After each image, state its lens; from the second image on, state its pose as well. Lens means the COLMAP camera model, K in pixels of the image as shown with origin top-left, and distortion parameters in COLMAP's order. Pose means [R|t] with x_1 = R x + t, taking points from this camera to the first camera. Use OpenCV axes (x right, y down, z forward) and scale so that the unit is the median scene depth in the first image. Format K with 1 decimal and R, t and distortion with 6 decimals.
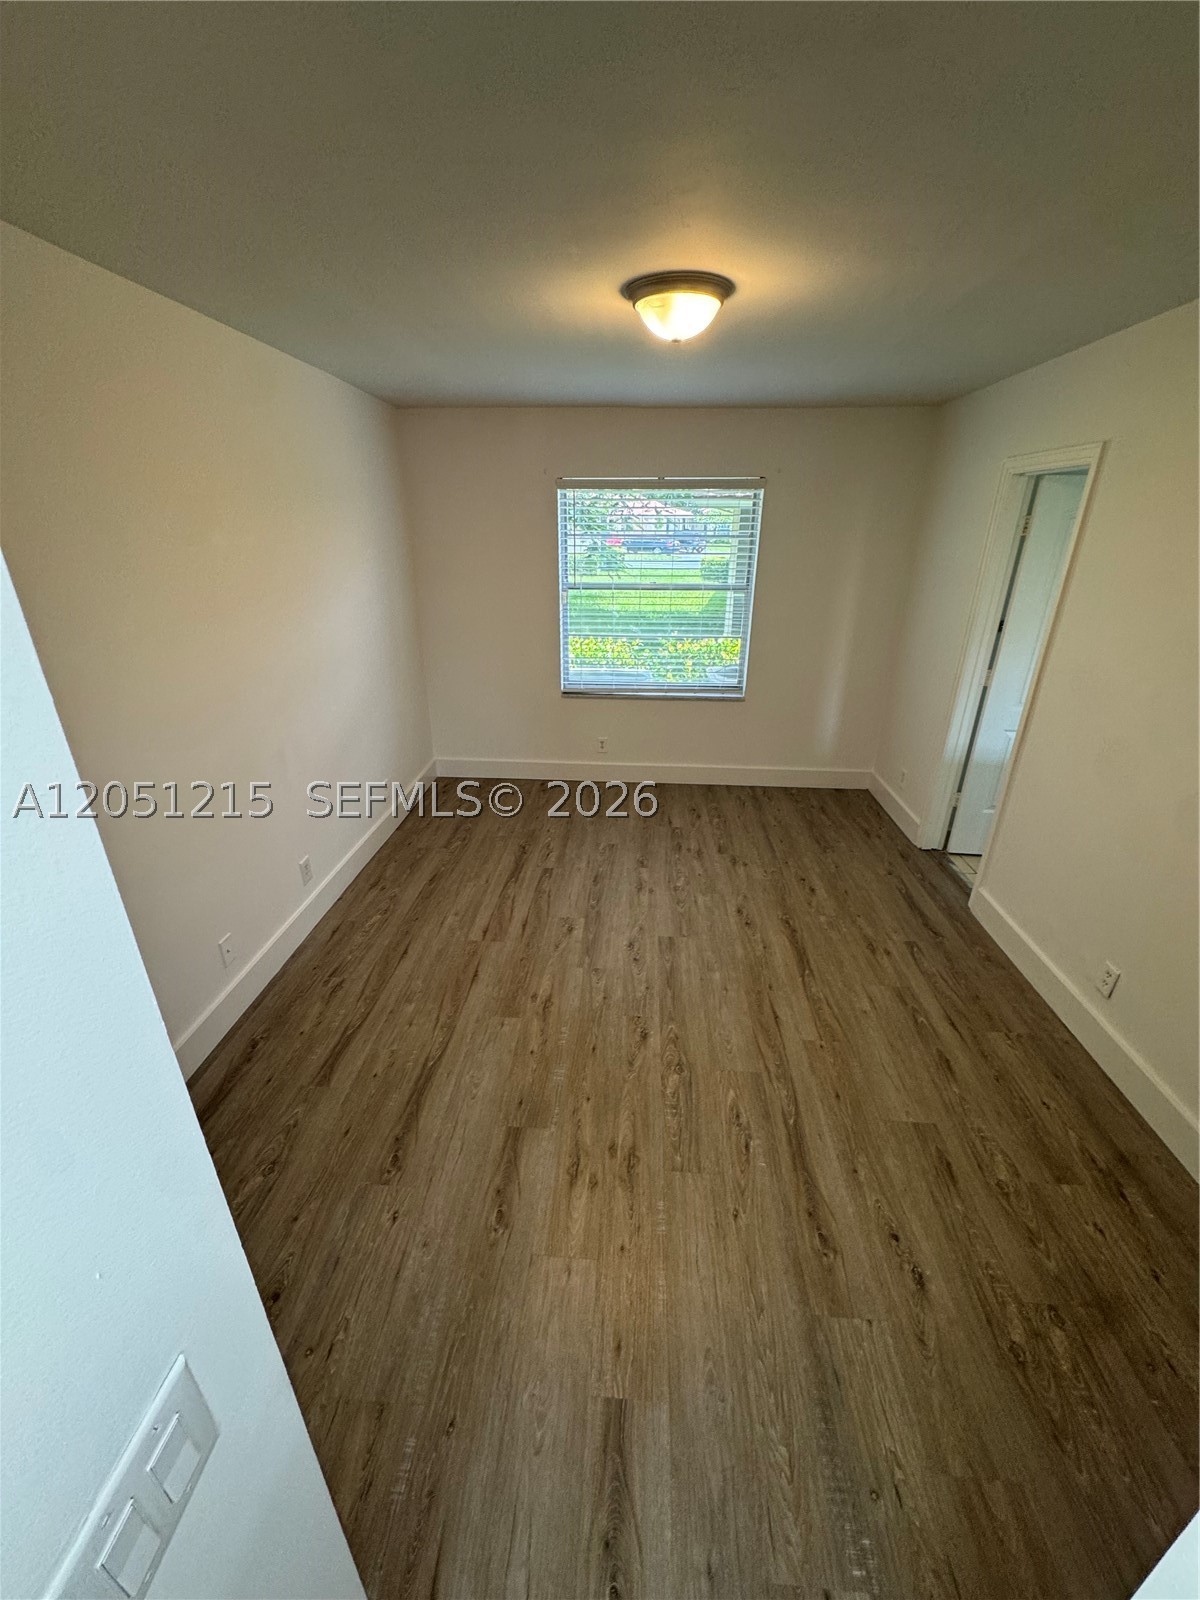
lens RADIAL K [[639.5, 0, 599.1], [0, 639.5, 798.7], [0, 0, 1]] dist [-0.001940, 0.000550]
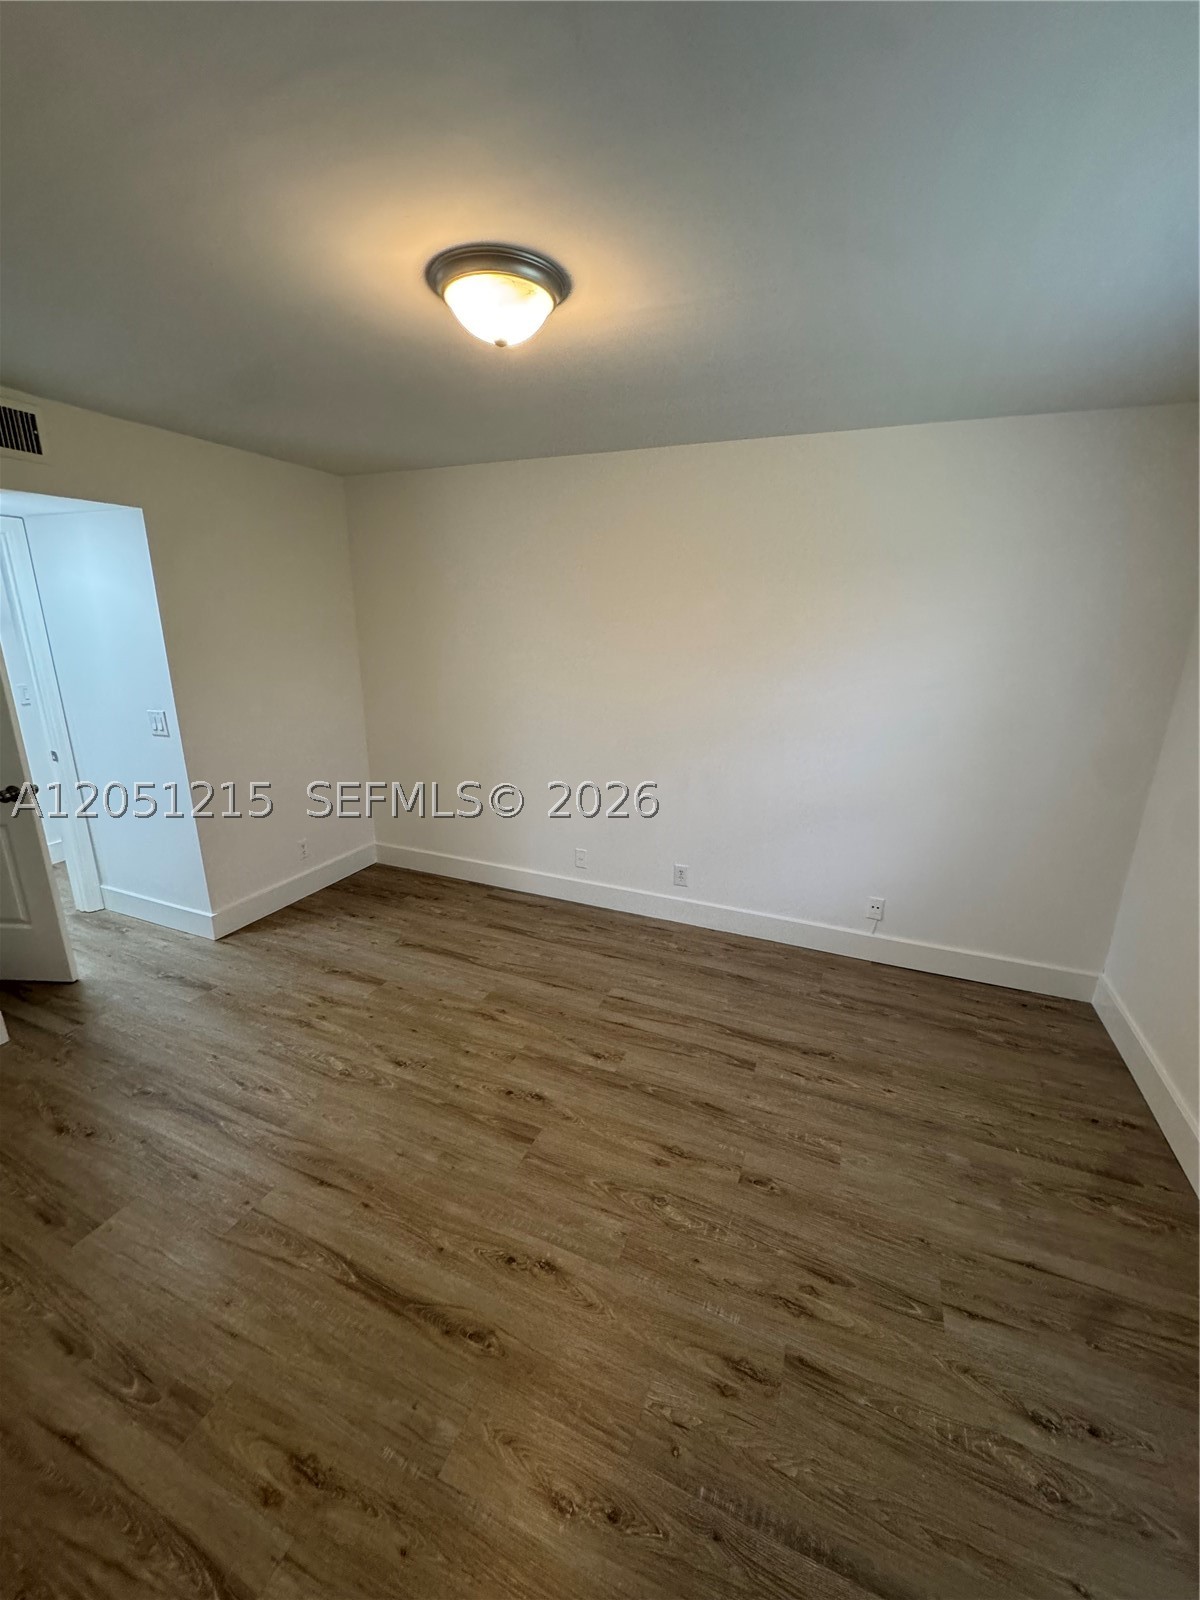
lens RADIAL K [[639.5, 0, 599.1], [0, 639.5, 798.7], [0, 0, 1]] dist [-0.001940, 0.000550]
pose [[-0.328406, 0.249042, -0.911113, 0.656402], [-0.388282, 0.843745, 0.370582, -0.400929], [0.861038, 0.475470, -0.180392, 1.053257]]
